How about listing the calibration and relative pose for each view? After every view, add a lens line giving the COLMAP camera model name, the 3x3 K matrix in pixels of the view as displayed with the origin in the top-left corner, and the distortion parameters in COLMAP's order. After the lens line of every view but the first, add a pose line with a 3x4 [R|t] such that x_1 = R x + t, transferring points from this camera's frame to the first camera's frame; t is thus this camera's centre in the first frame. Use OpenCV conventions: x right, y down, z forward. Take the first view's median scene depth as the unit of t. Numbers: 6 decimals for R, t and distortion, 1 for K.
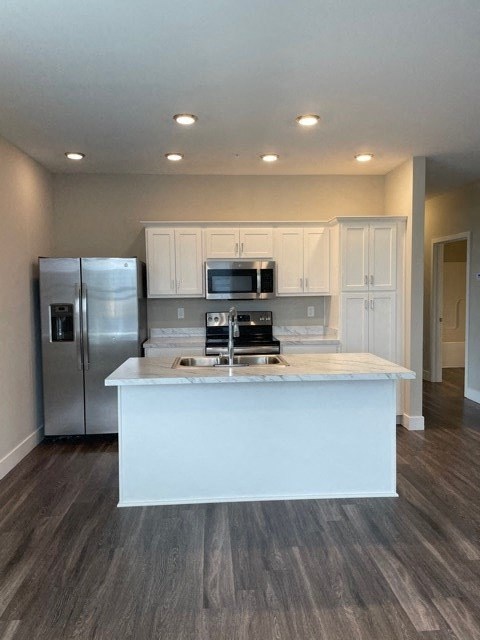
lens RADIAL K [[500.7, 0, 231.7], [0, 500.7, 313.8], [0, 0, 1]] dist [0.039984, -0.043934]
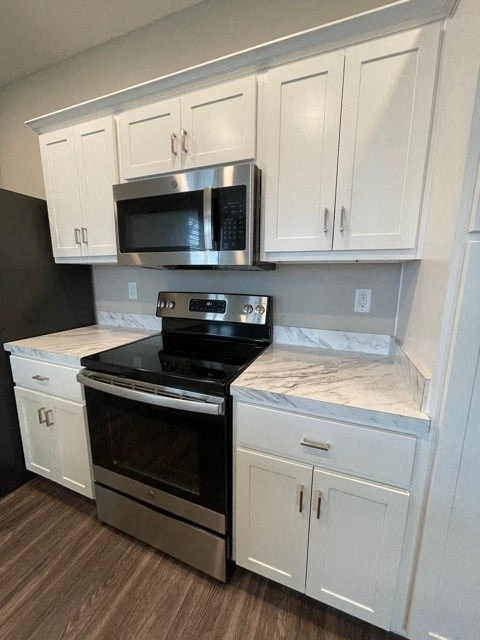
lens RADIAL K [[279.2, 0, 230.5], [0, 279.2, 322.6], [0, 0, 1]] dist [0.001920, 0.000083]
pose [[0.887369, 0.099067, -0.450291, 0.185847], [-0.037775, 0.988981, 0.143140, -0.017264], [0.459510, -0.110008, 0.881334, 0.820893]]
